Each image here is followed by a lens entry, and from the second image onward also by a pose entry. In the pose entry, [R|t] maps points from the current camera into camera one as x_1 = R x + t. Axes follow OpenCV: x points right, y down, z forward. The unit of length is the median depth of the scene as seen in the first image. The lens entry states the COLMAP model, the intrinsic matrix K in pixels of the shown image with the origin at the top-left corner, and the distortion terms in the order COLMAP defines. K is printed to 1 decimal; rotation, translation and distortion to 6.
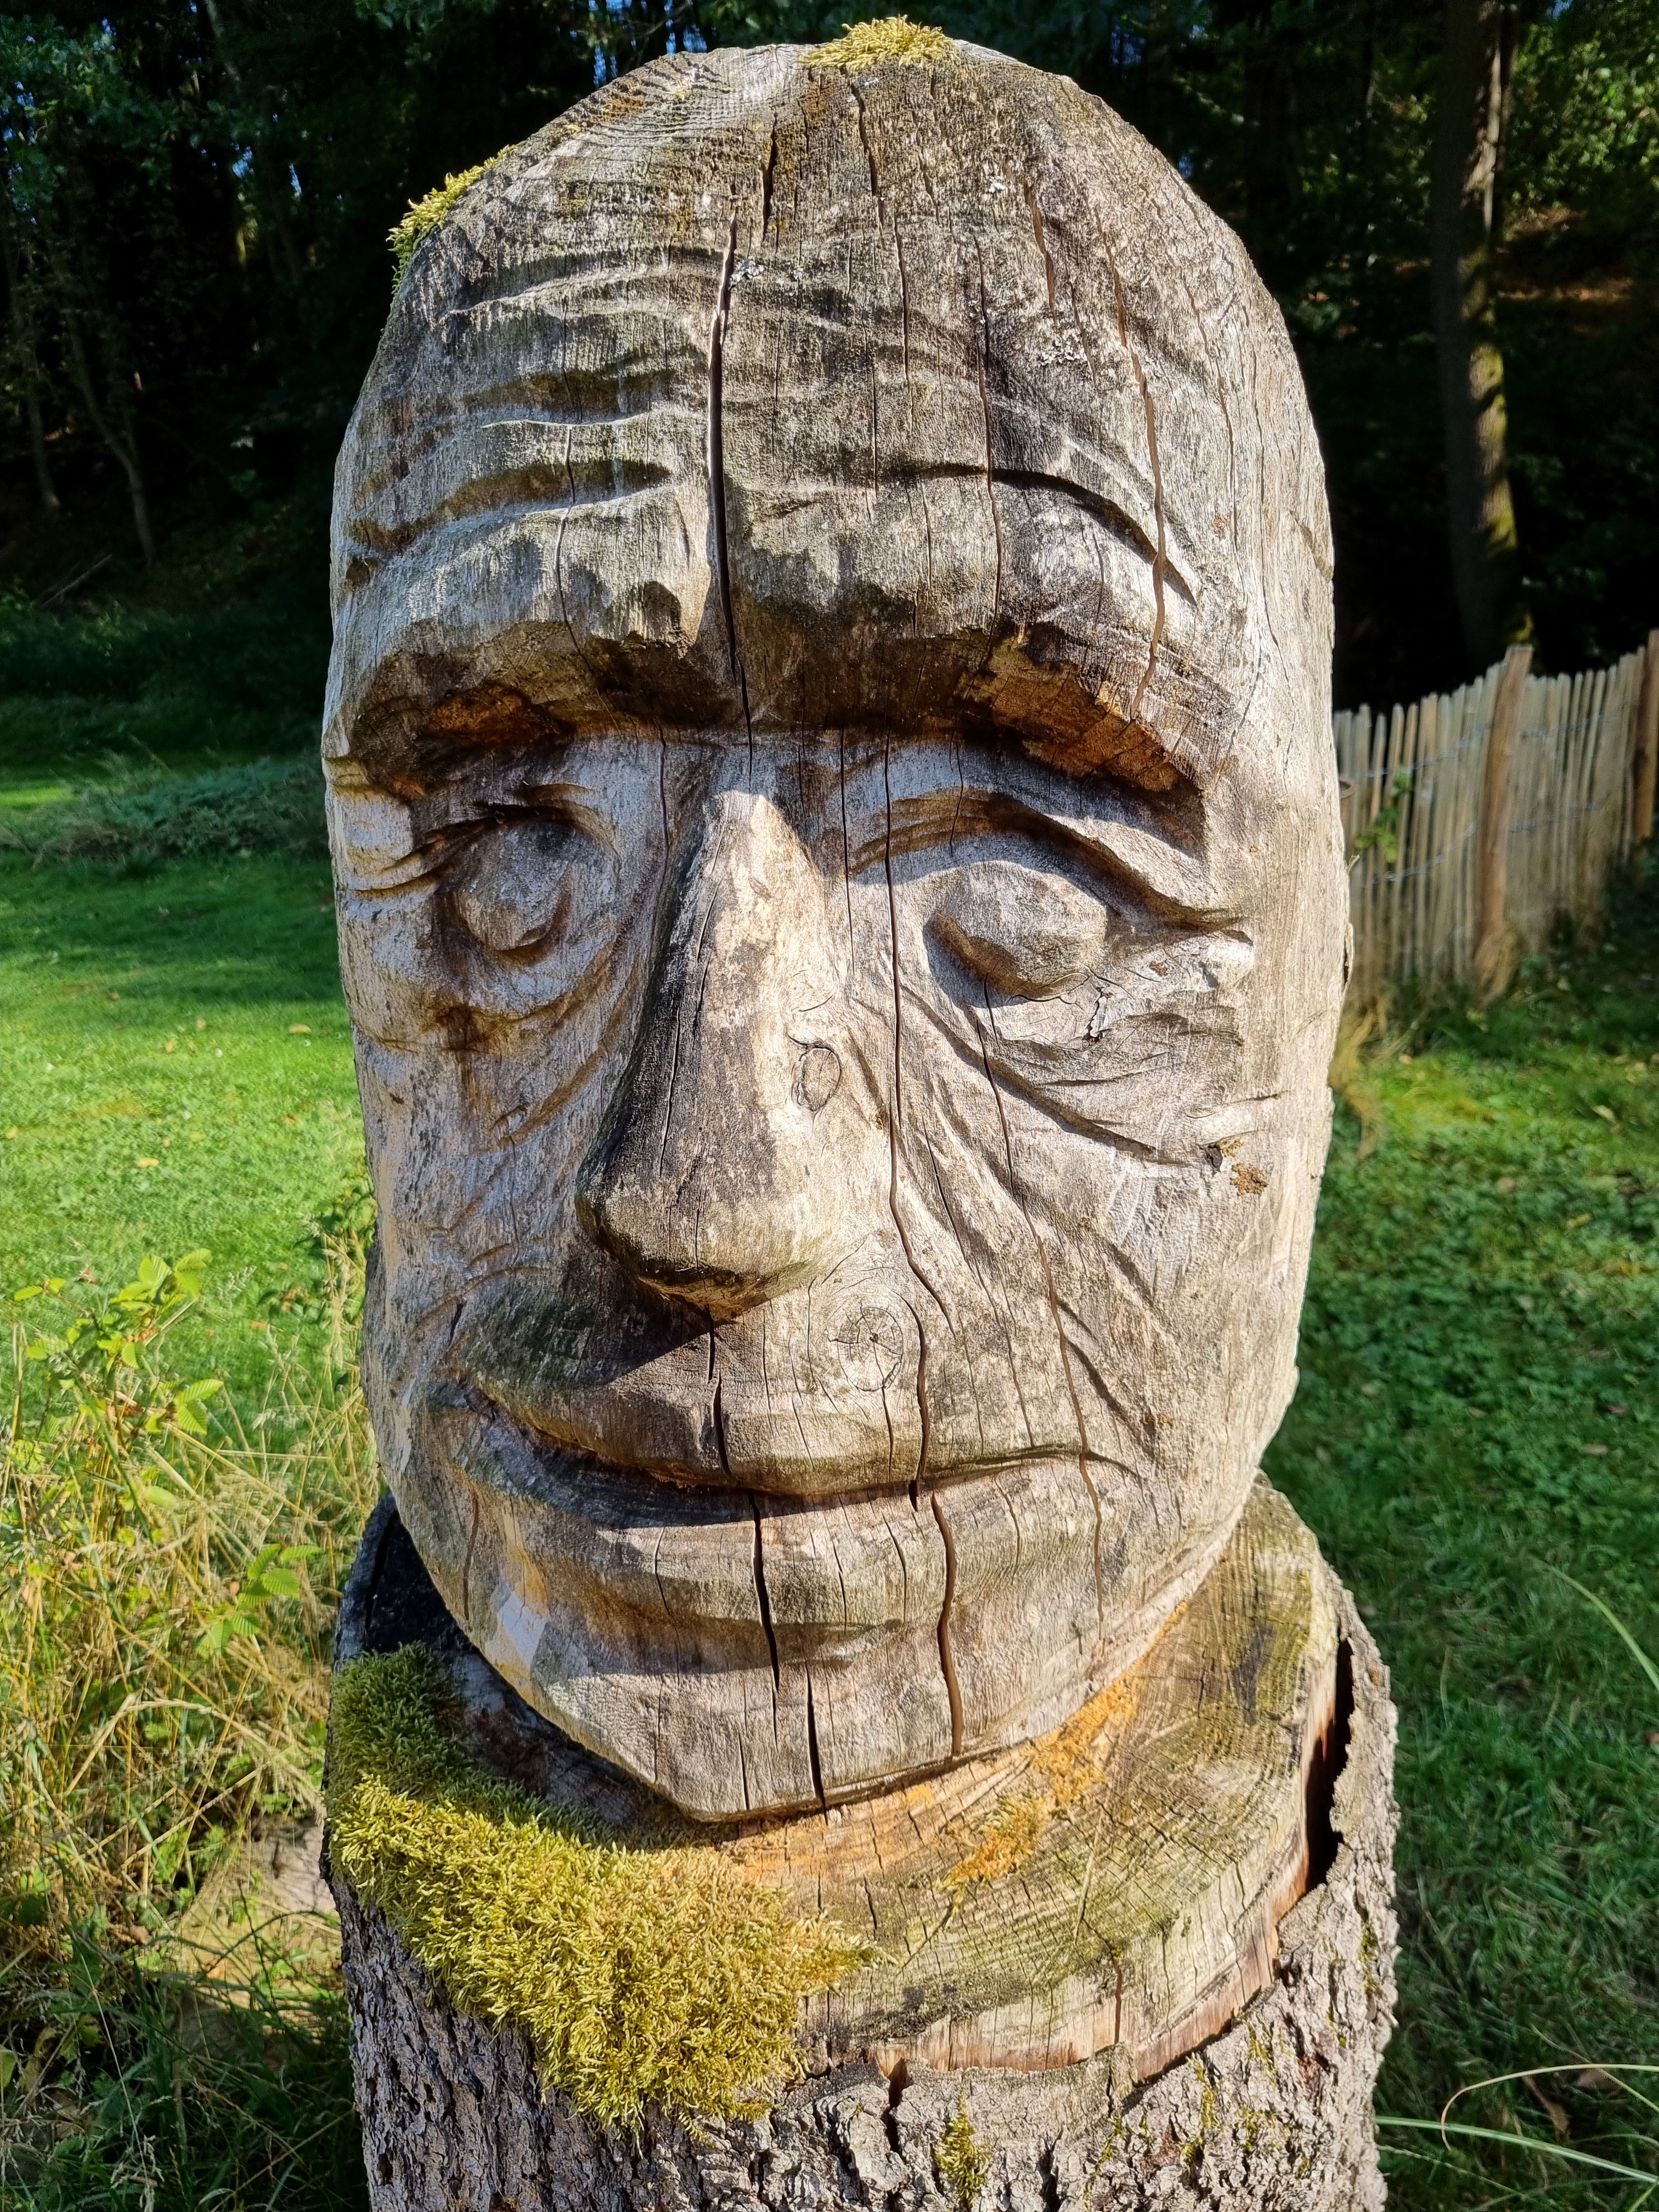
lens RADIAL K [[1669.7, 0, 828.5], [0, 1669.7, 1099.9], [0, 0, 1]] dist [0.014716, 0.002057]
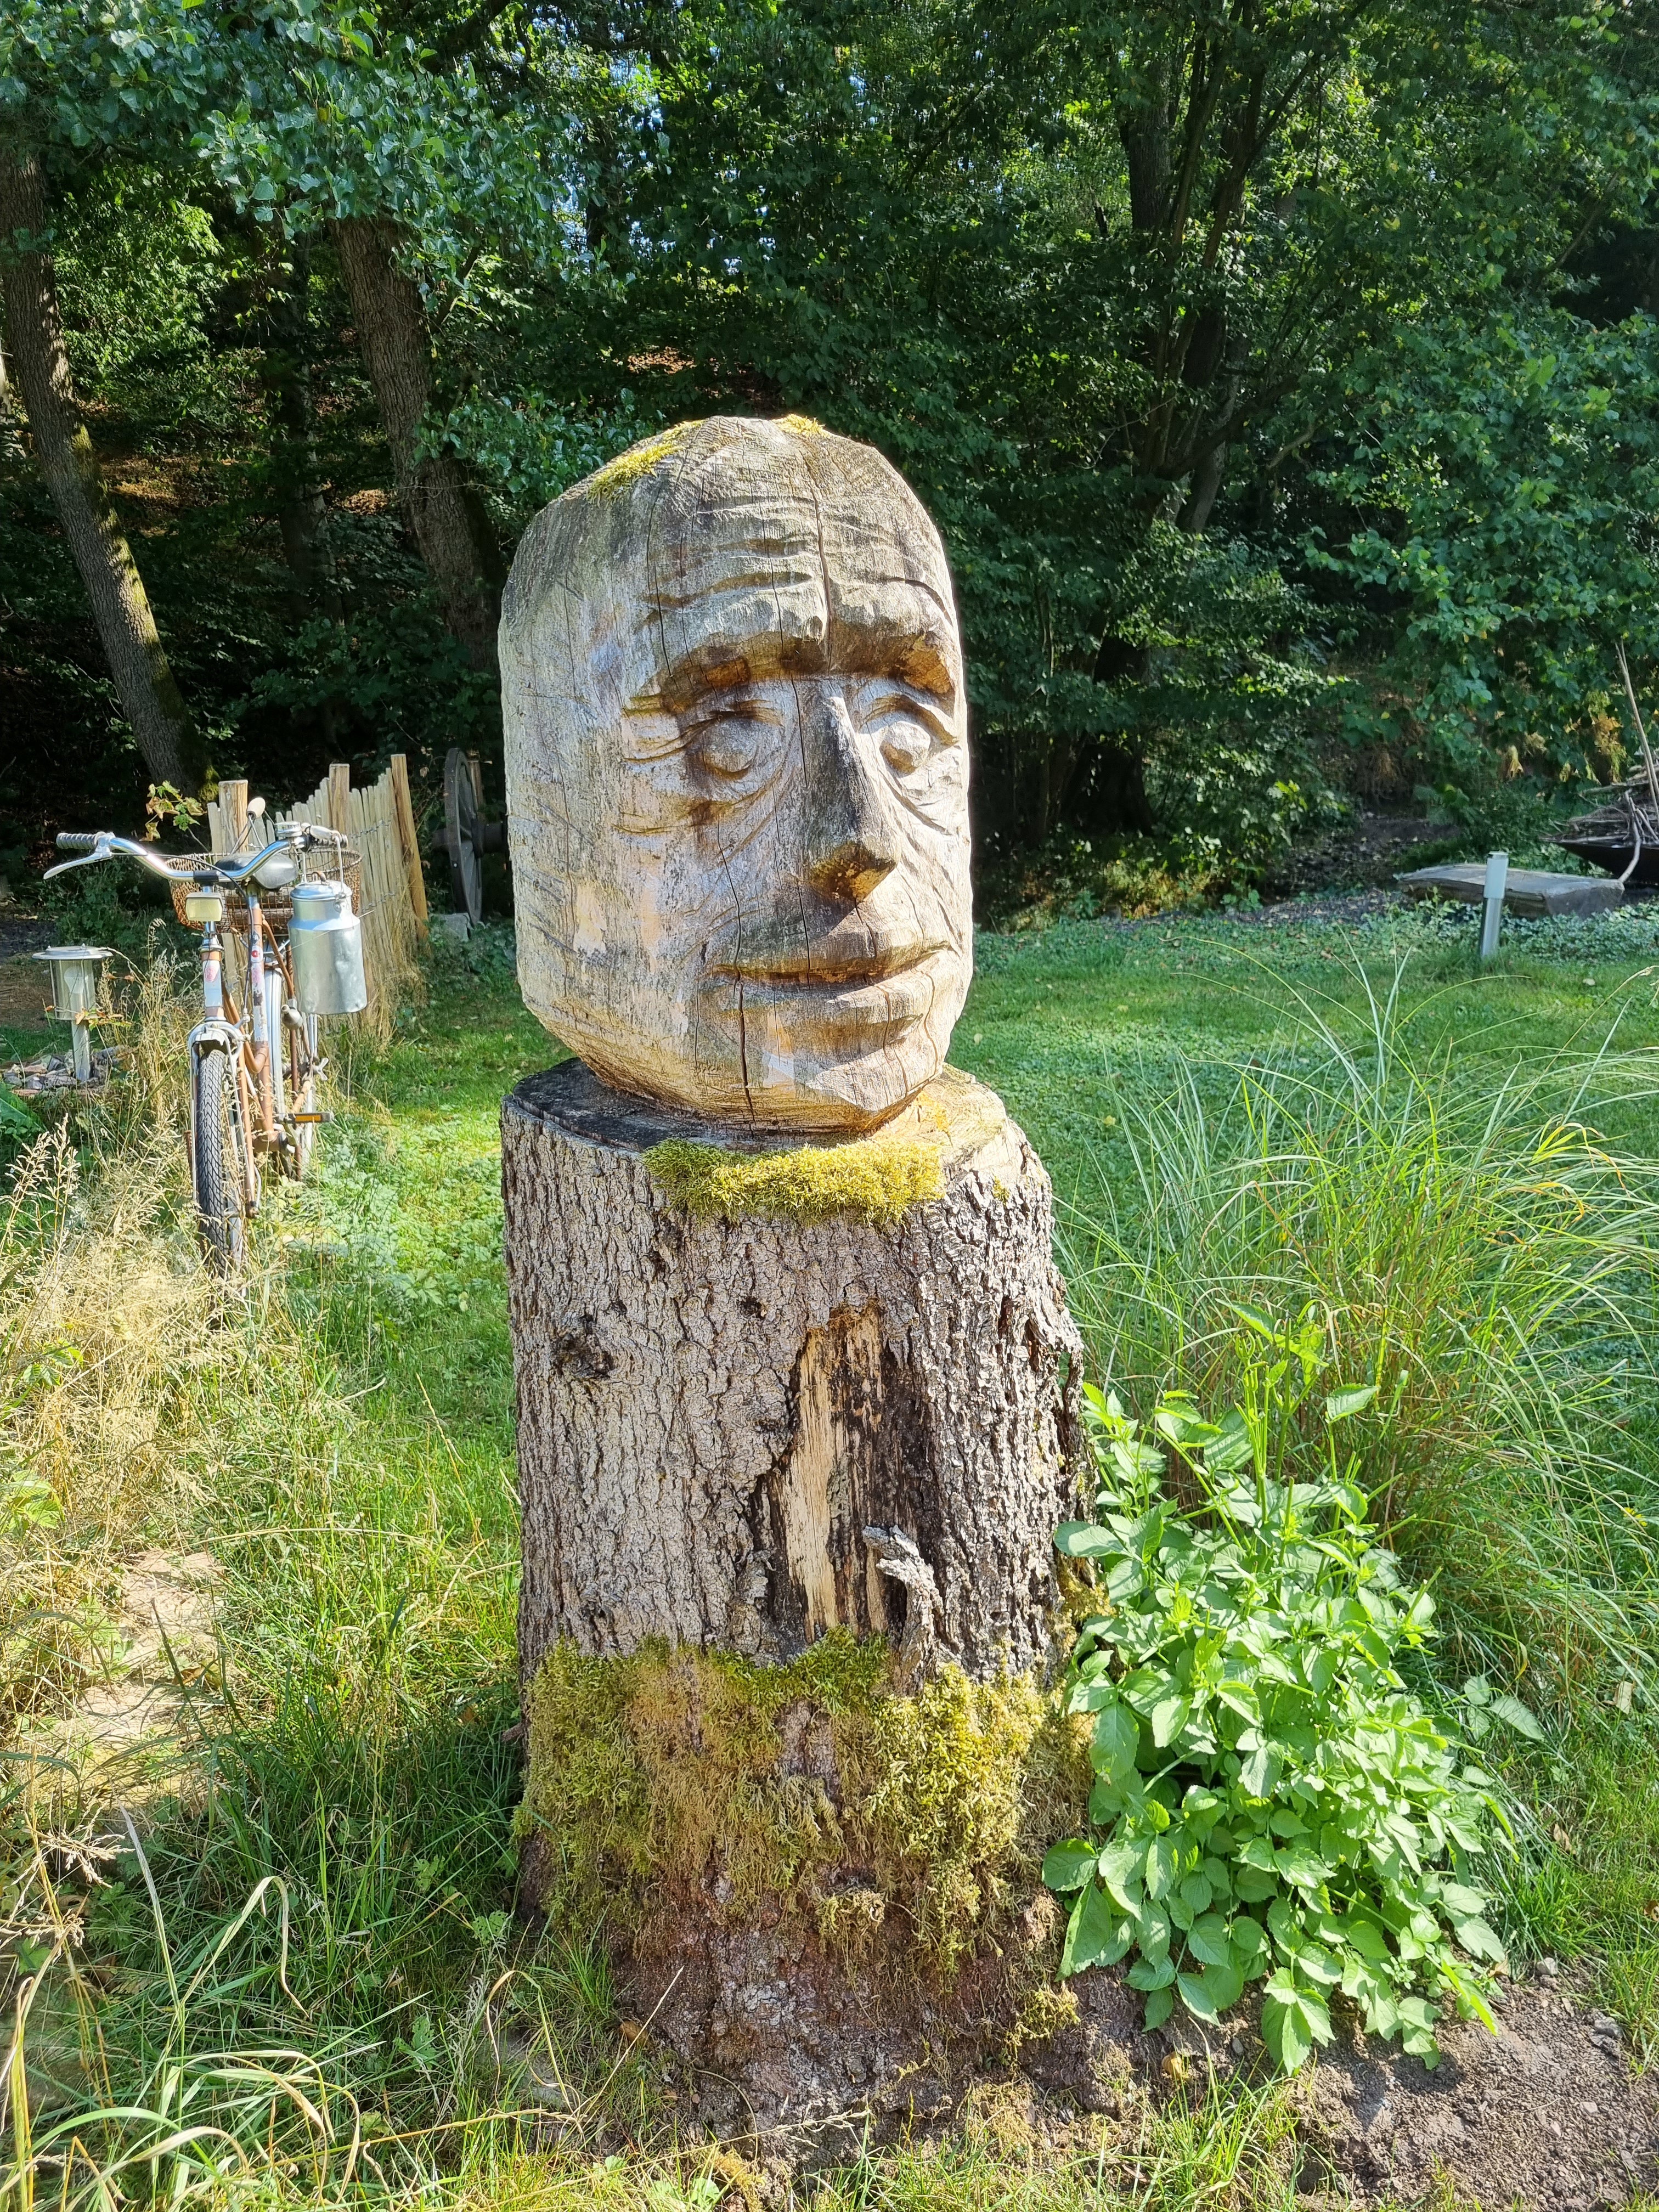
lens RADIAL K [[1669.7, 0, 829.3], [0, 1669.7, 1108.9], [0, 0, 1]] dist [0.014716, 0.002057]
pose [[0.708406, -0.181116, 0.682171, -1.972664], [0.239830, 0.970776, 0.008687, 0.423356], [-0.663809, 0.157451, 0.731141, -0.822322]]
